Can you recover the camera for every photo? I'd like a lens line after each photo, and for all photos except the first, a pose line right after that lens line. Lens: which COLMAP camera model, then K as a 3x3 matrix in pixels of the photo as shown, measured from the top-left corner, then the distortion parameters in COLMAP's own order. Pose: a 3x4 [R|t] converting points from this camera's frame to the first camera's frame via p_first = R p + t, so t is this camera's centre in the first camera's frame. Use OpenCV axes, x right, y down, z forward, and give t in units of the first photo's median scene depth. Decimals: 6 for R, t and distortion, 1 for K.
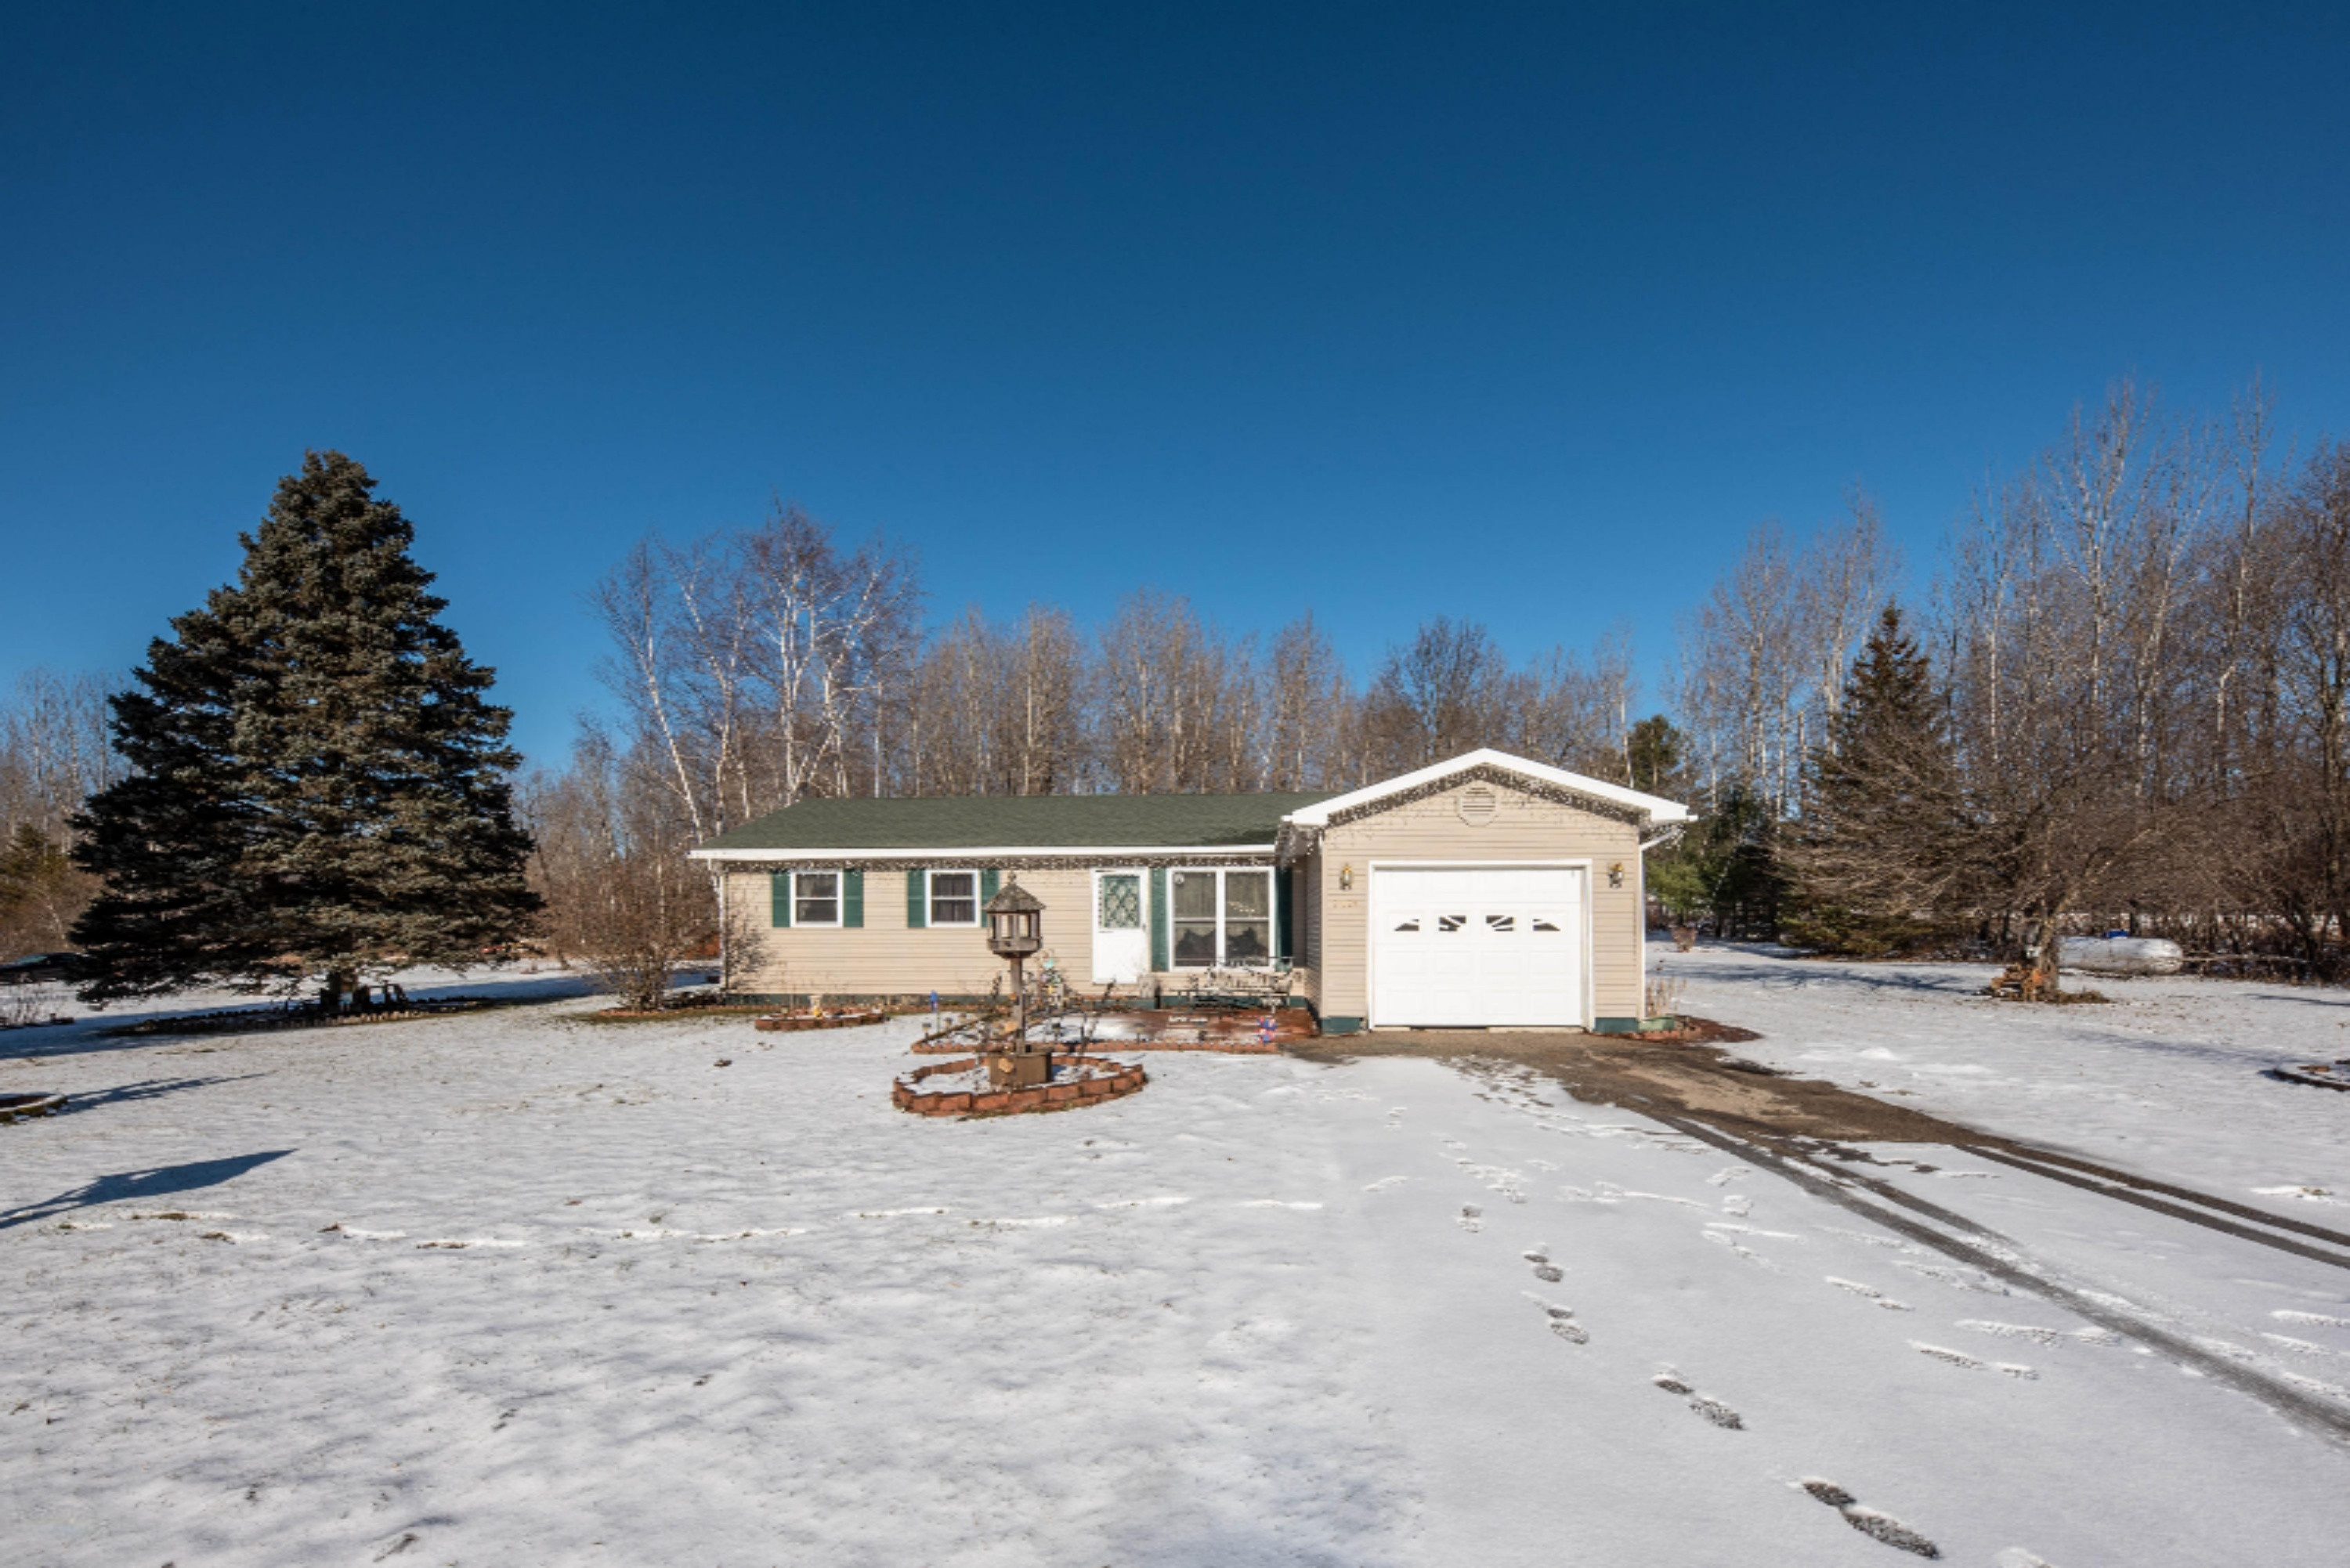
lens RADIAL K [[974.7, 0, 1182.8], [0, 974.7, 916.2], [0, 0, 1]] dist [-0.005024, -0.000555]
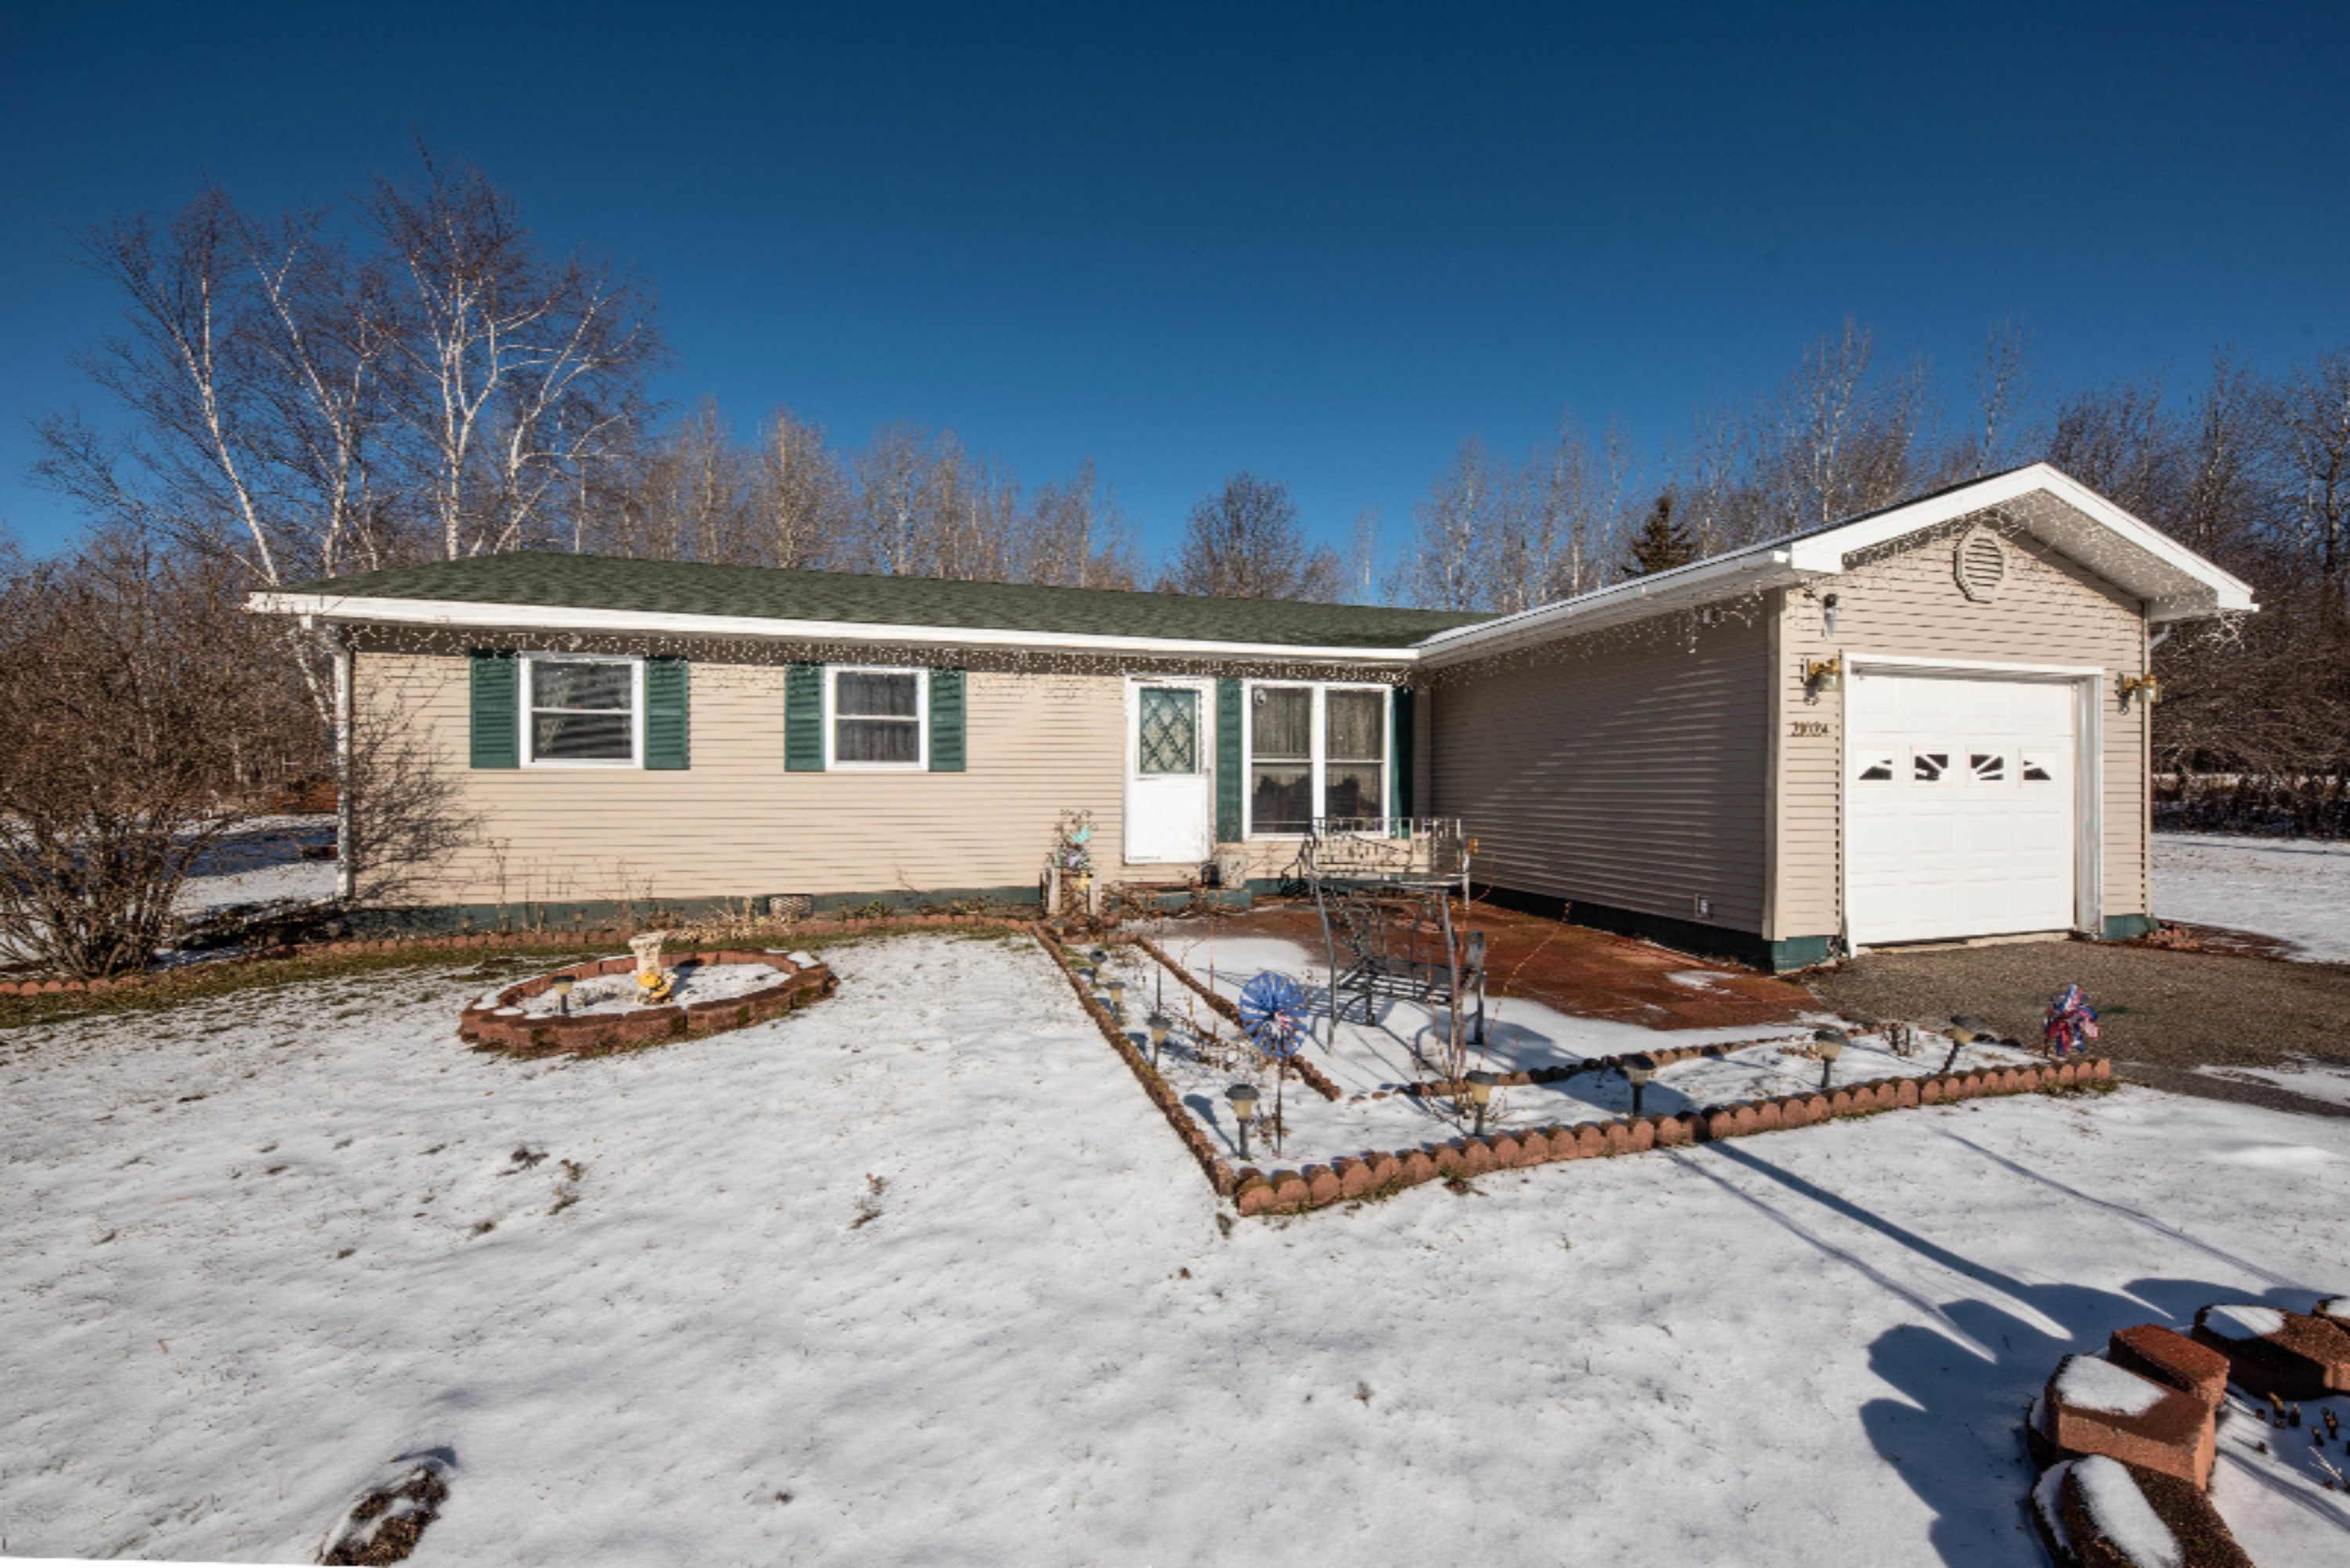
lens RADIAL K [[806.3, 0, 1156.7], [0, 806.3, 783.6], [0, 0, 1]] dist [0.001495, -0.000847]
pose [[0.938068, 0.001254, 0.346448, -0.246206], [-0.008295, 0.999788, 0.018841, 0.008946], [-0.346351, -0.020548, 0.937880, 0.515028]]
